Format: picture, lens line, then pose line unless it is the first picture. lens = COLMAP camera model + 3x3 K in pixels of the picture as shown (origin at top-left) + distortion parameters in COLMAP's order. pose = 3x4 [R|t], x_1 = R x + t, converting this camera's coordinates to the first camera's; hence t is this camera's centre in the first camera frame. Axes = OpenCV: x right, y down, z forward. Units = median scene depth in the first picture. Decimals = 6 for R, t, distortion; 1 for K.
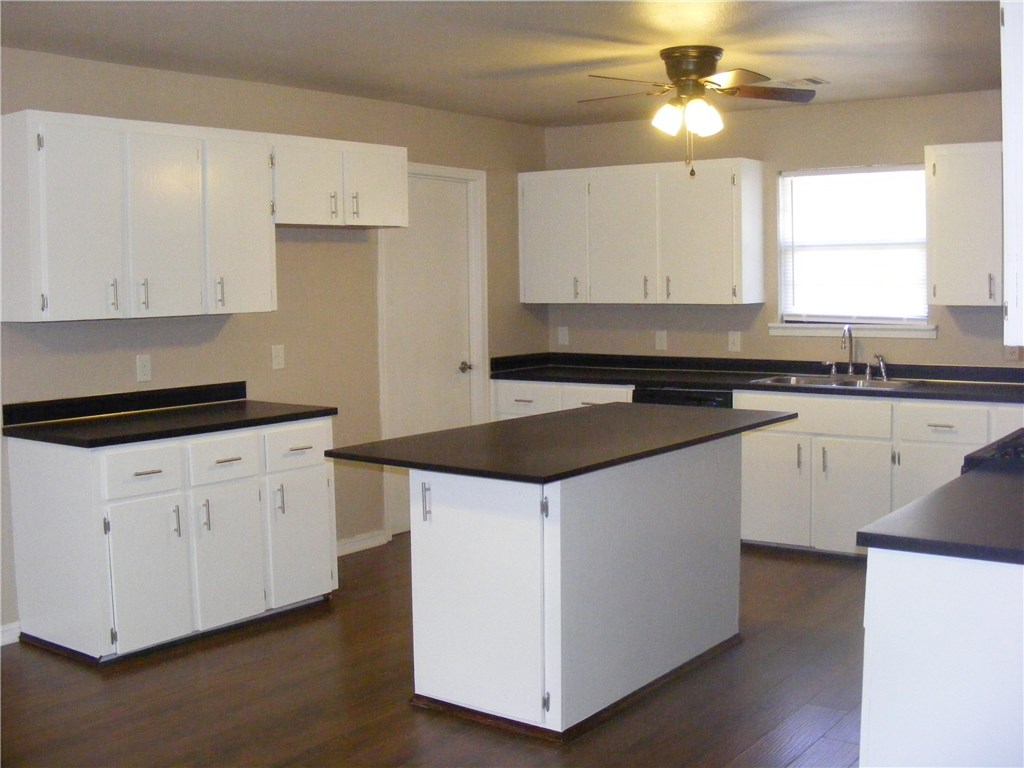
lens RADIAL K [[1136.3, 0, 512.0], [0, 1136.3, 384.0], [0, 0, 1]] dist [-0.247546, 0.397598]
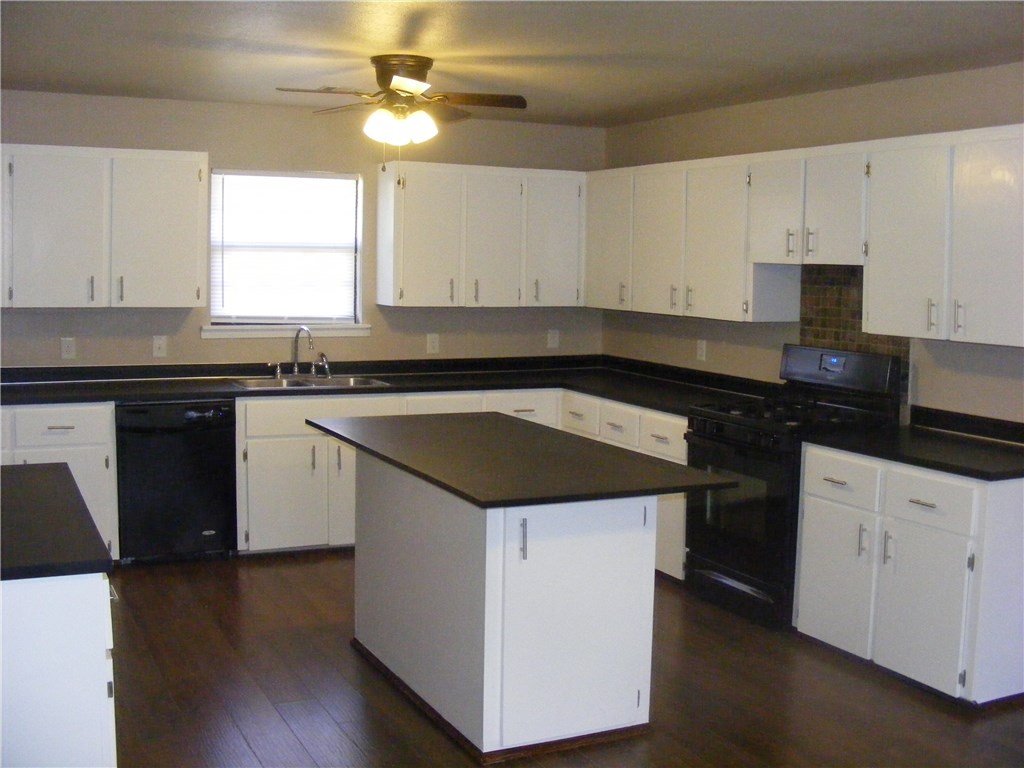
lens RADIAL K [[1136.3, 0, 512.0], [0, 1136.3, 384.0], [0, 0, 1]] dist [-0.247546, 0.397598]
pose [[0.460176, -0.062886, 0.885598, -0.513984], [0.056756, 0.997532, 0.041343, -0.030723], [-0.886011, 0.031238, 0.462610, 0.345953]]
